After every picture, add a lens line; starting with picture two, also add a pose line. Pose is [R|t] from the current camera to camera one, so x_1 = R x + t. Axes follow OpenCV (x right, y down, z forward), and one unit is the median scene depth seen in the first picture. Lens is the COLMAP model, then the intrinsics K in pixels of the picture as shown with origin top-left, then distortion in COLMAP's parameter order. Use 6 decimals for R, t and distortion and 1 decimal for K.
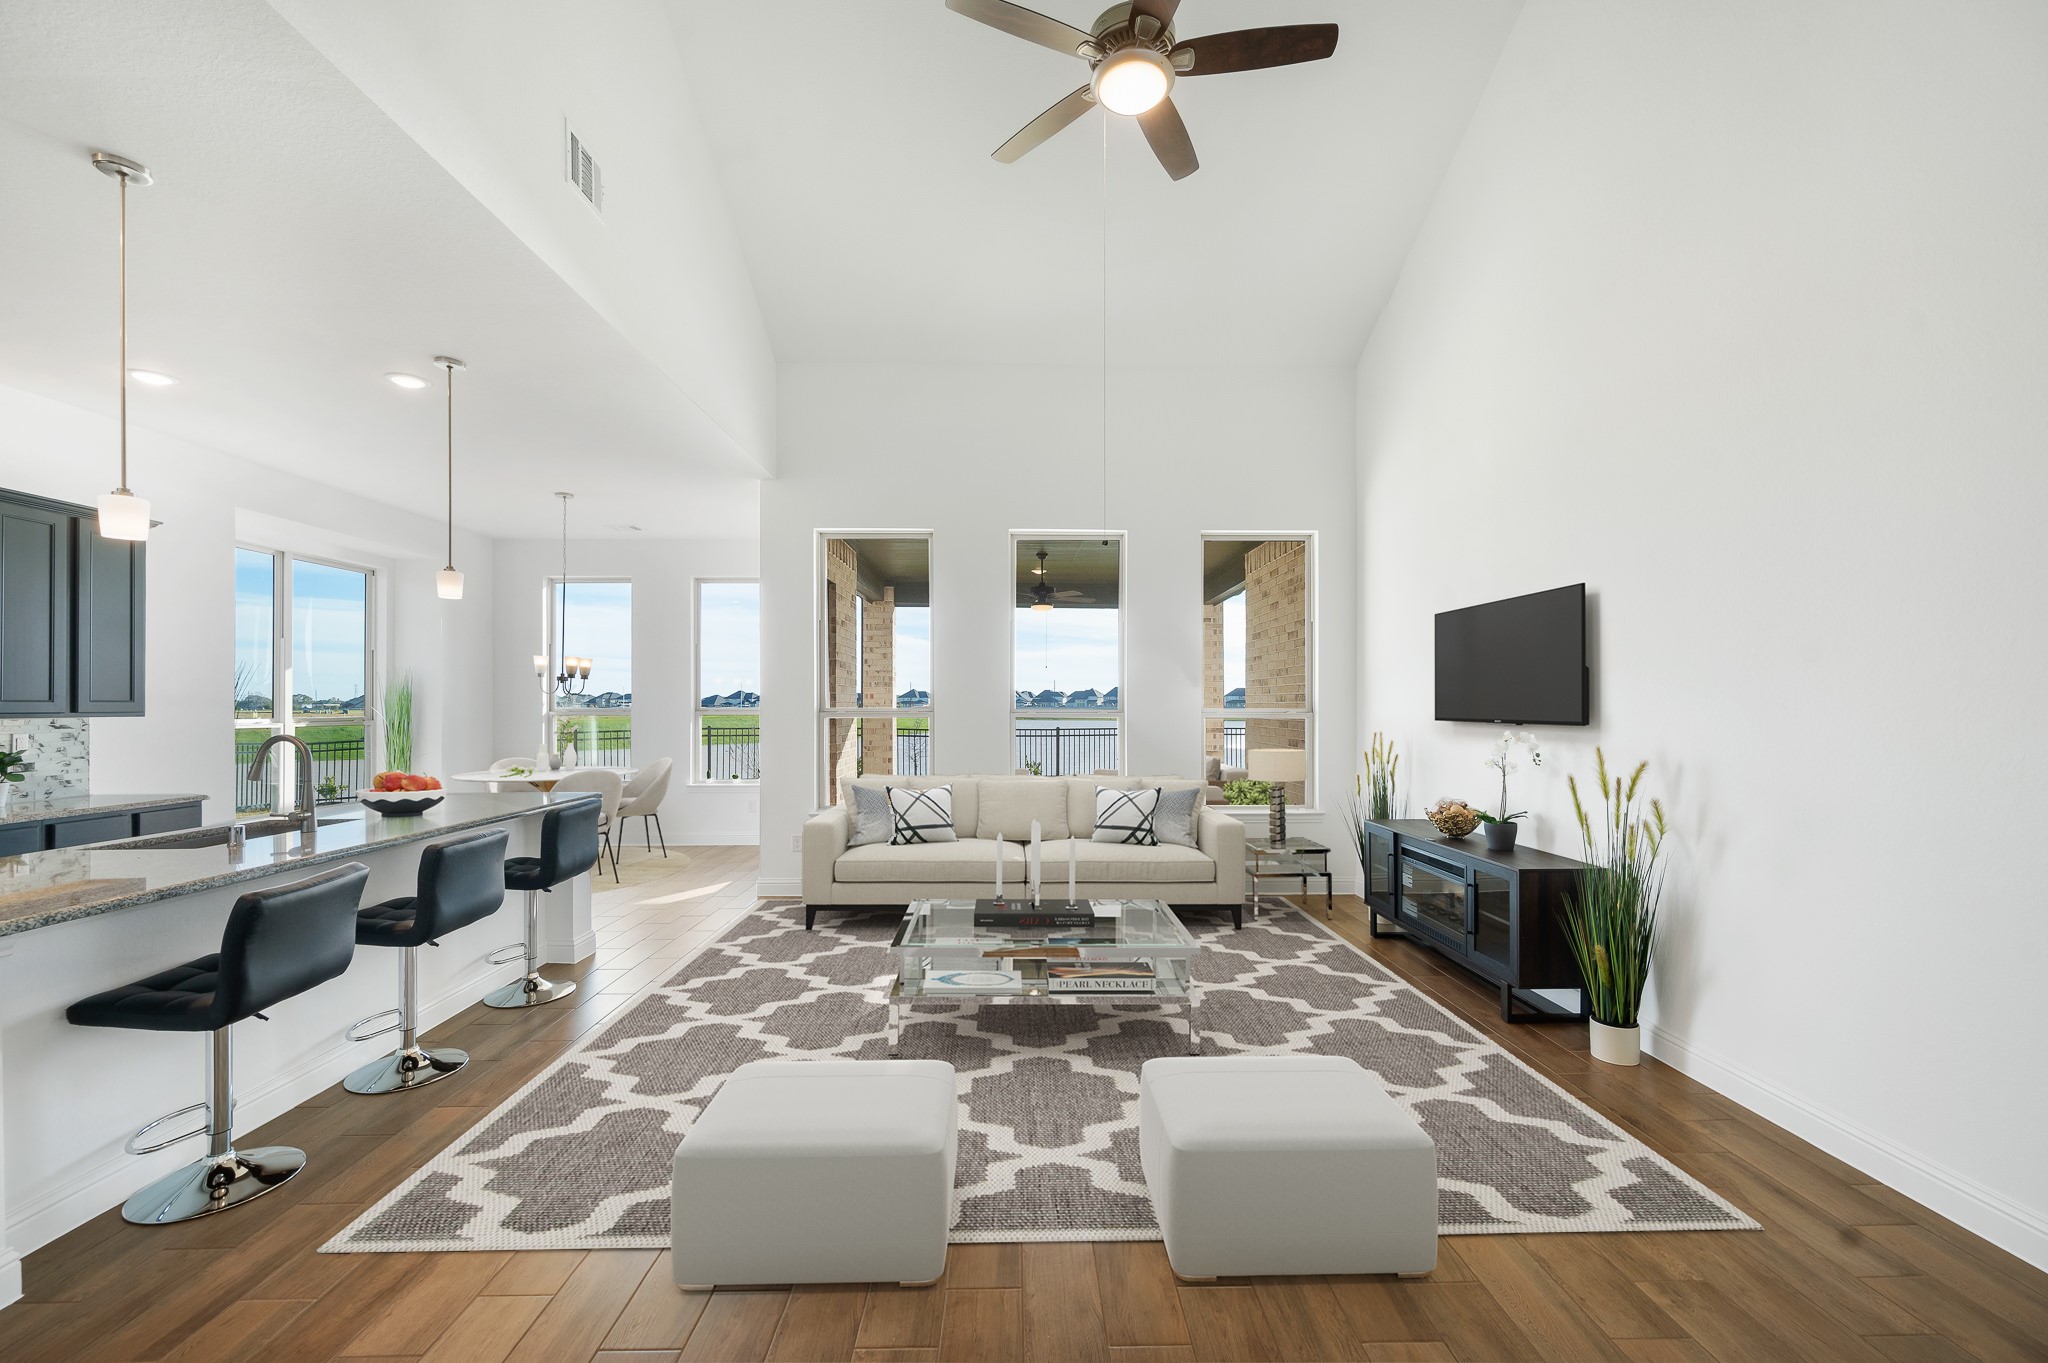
lens RADIAL K [[833.5, 0, 1008.5], [0, 833.5, 700.9], [0, 0, 1]] dist [0.003305, -0.000542]
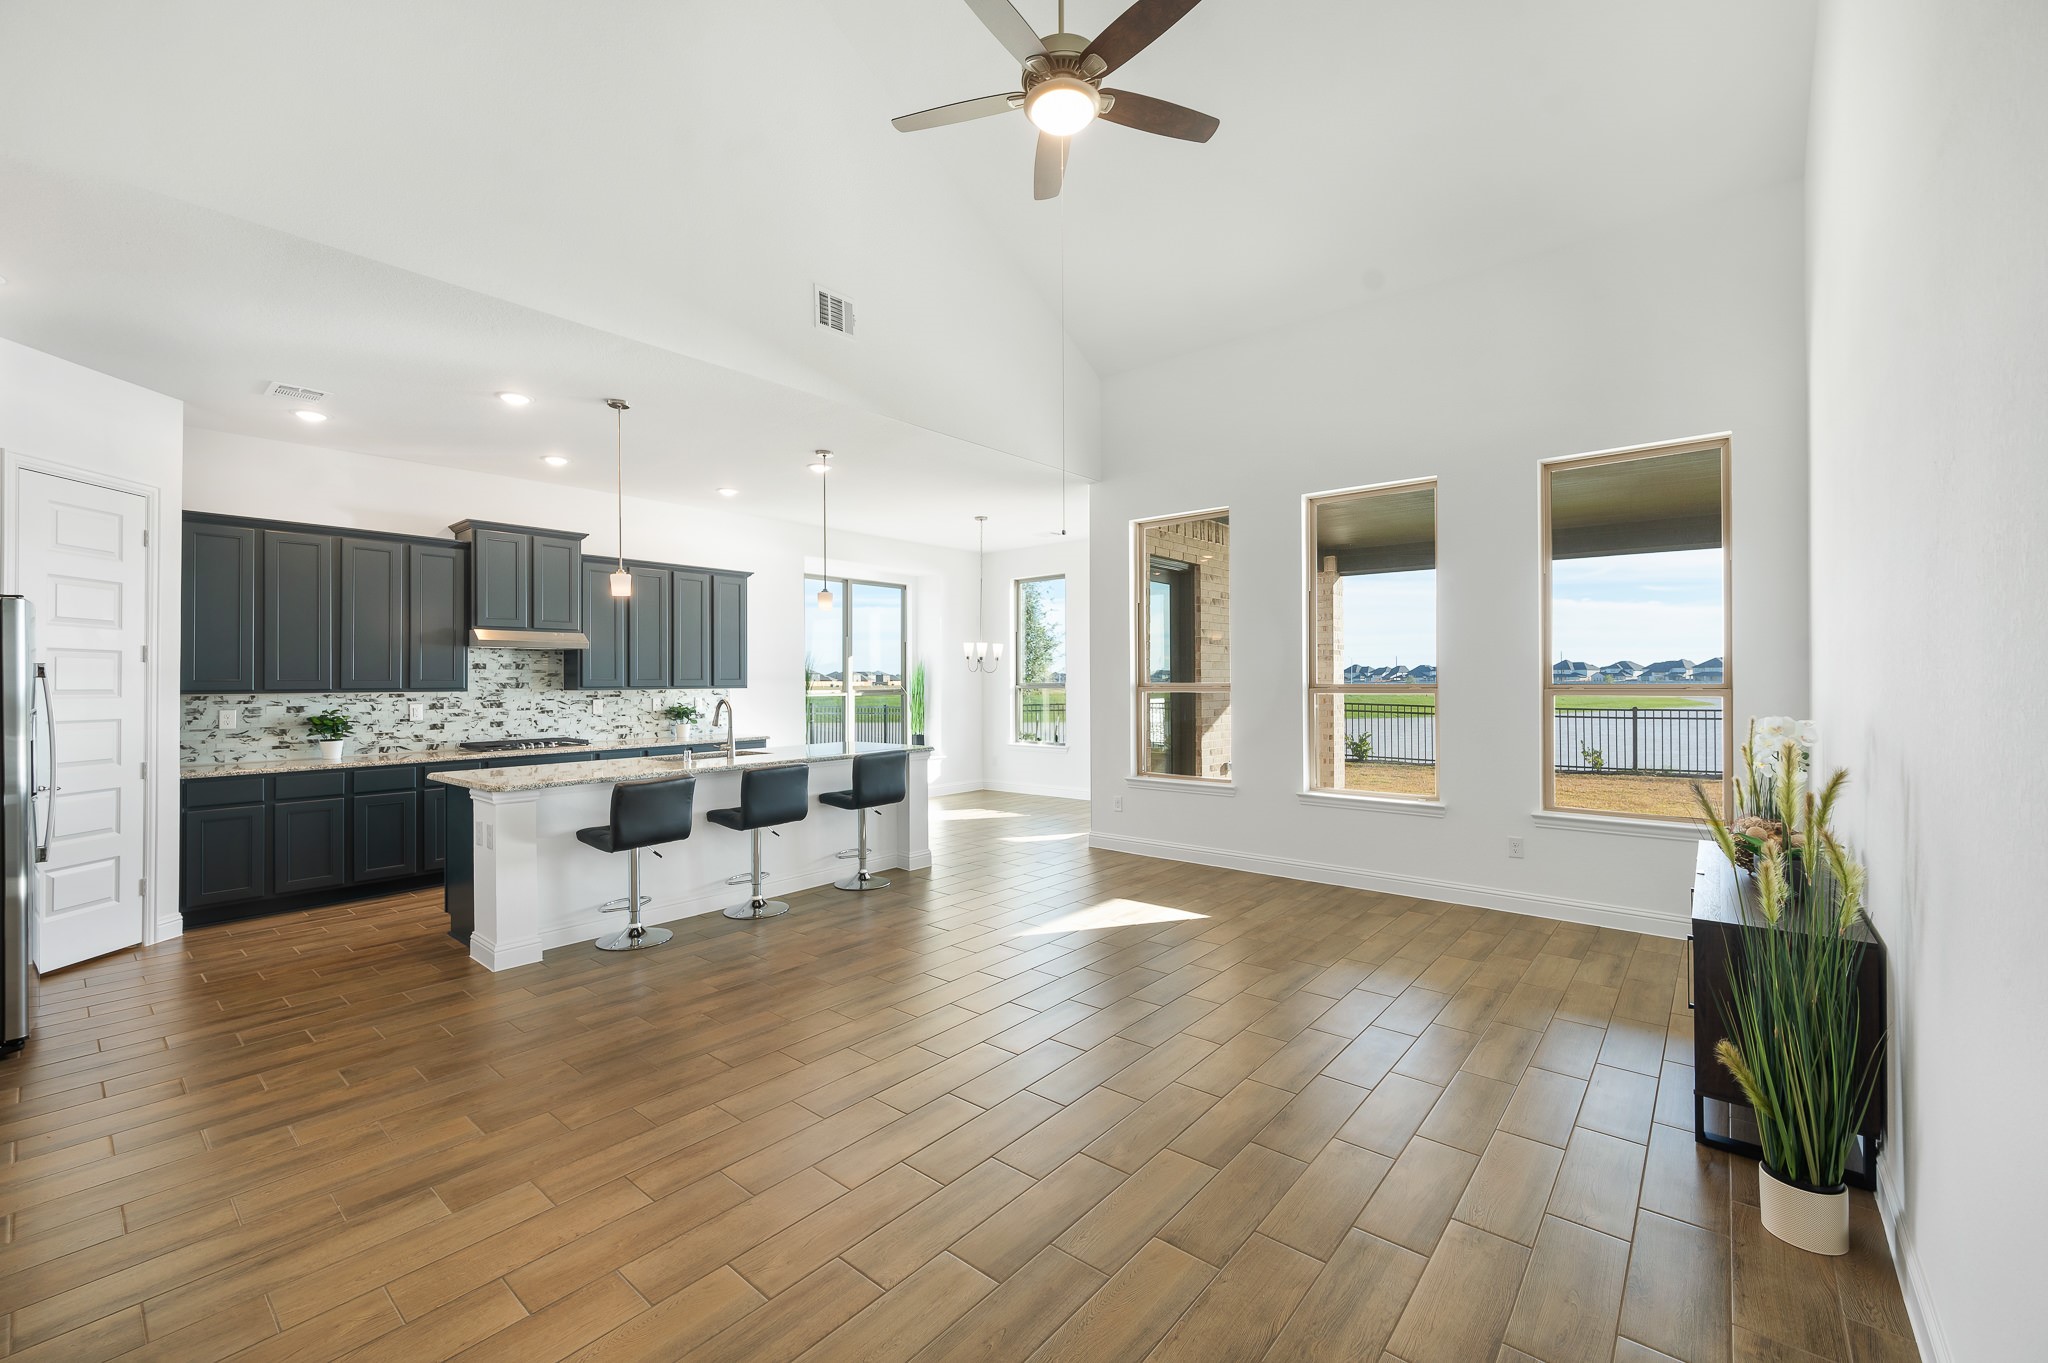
lens RADIAL K [[833.5, 0, 1019.5], [0, 833.5, 672.8], [0, 0, 1]] dist [0.003305, -0.000542]
pose [[0.751698, -0.007984, -0.659459, 0.359366], [0.005702, 0.999968, -0.005607, 0.000262], [0.659483, 0.000455, 0.751720, 0.066332]]
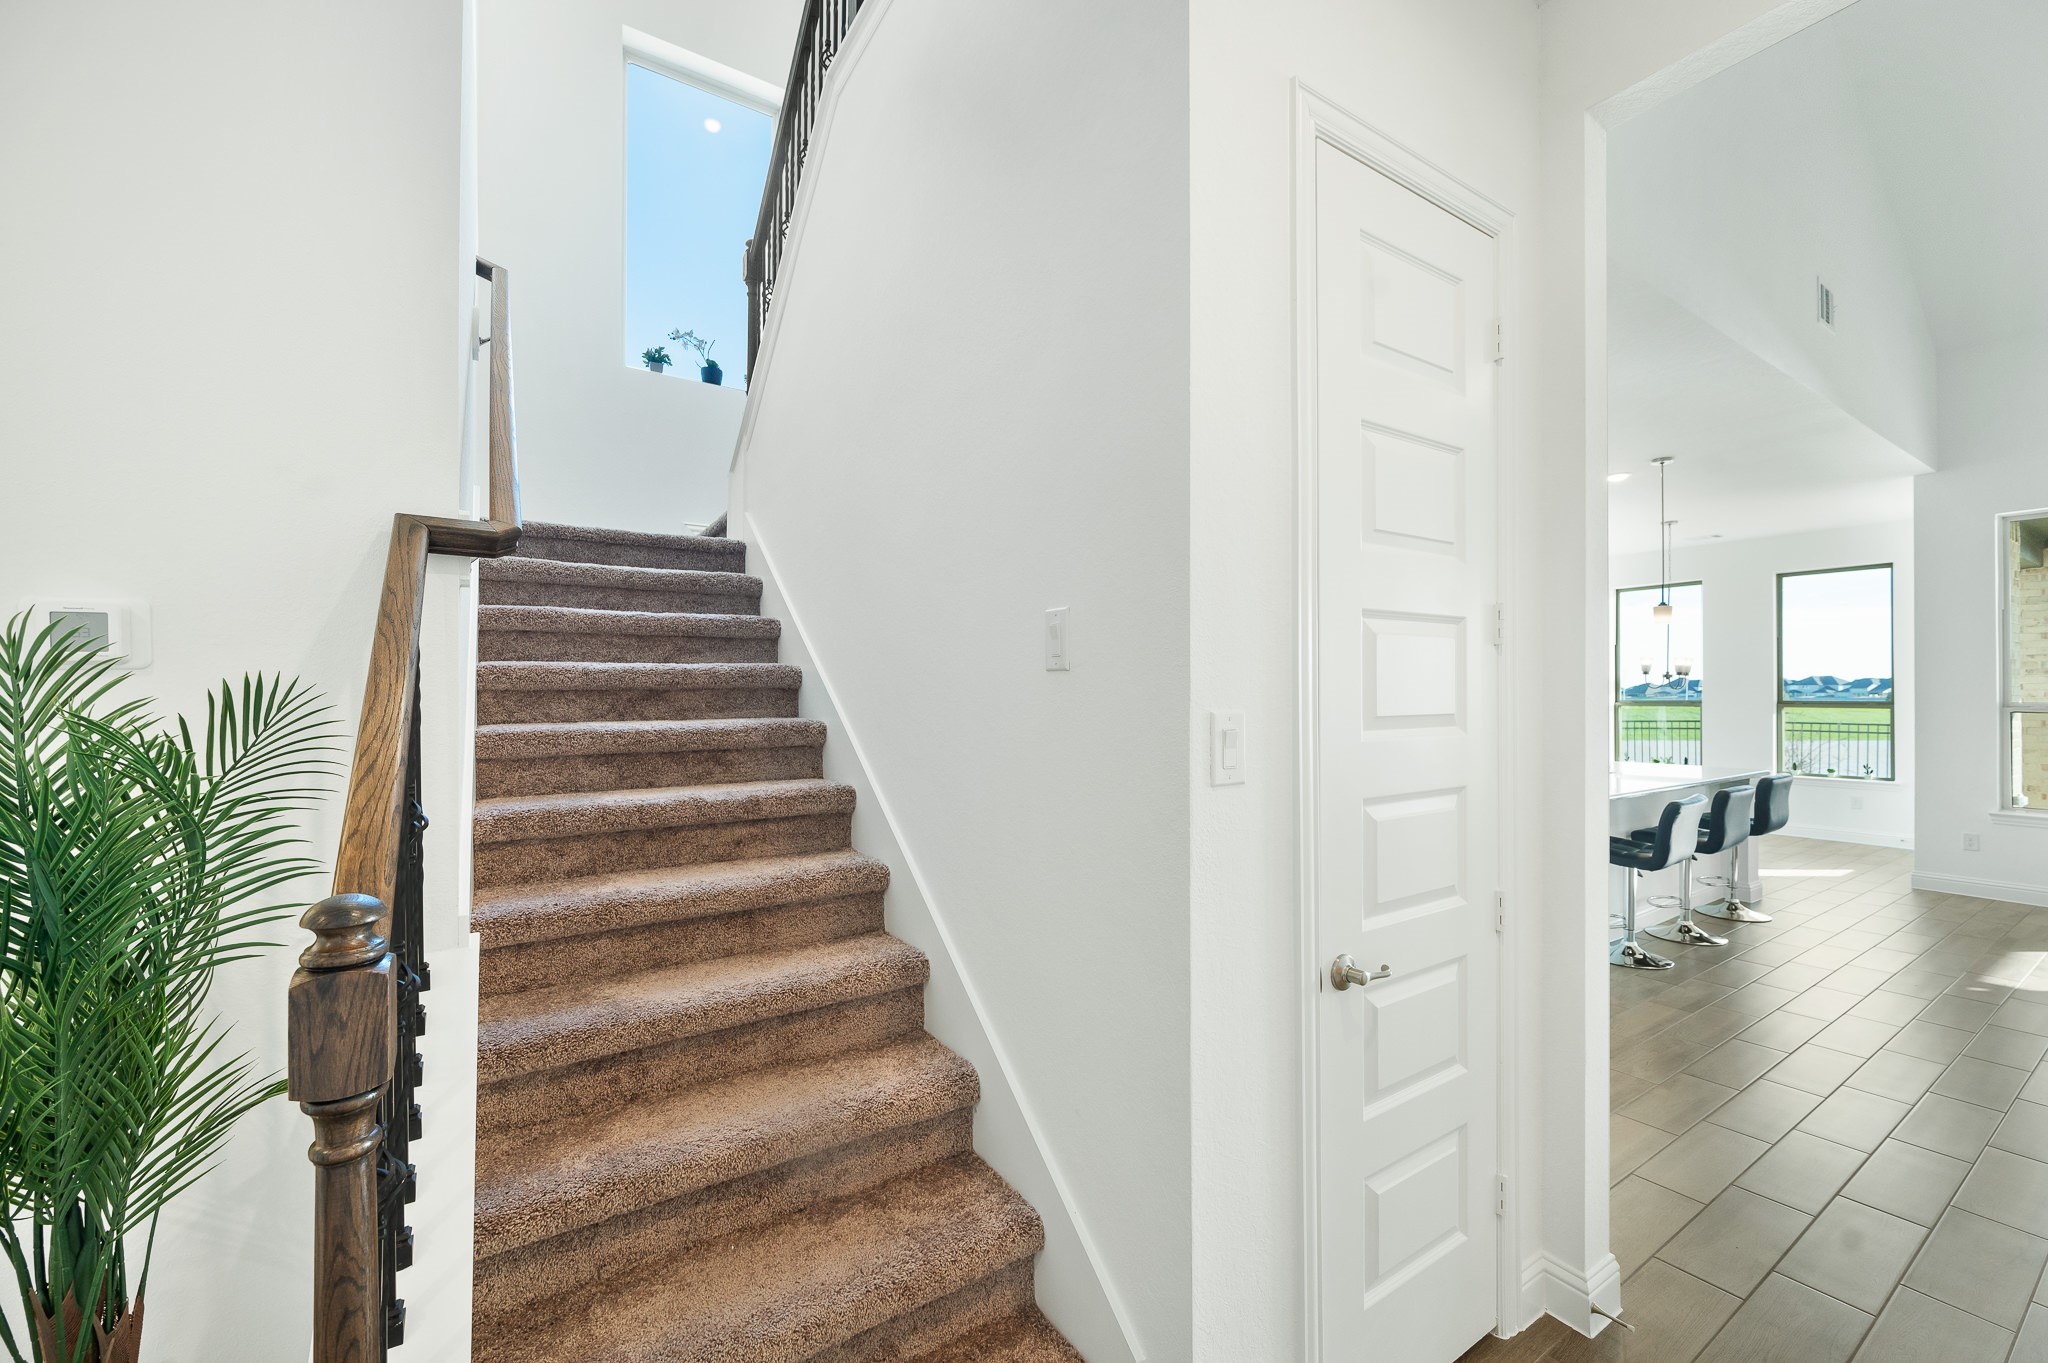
lens RADIAL K [[833.5, 0, 1022.6], [0, 833.5, 700.3], [0, 0, 1]] dist [0.003305, -0.000542]
pose [[0.556585, 0.003529, -0.830783, -0.053414], [0.003833, 0.999969, 0.006816, -0.004914], [0.830782, -0.006978, 0.556555, -0.418042]]
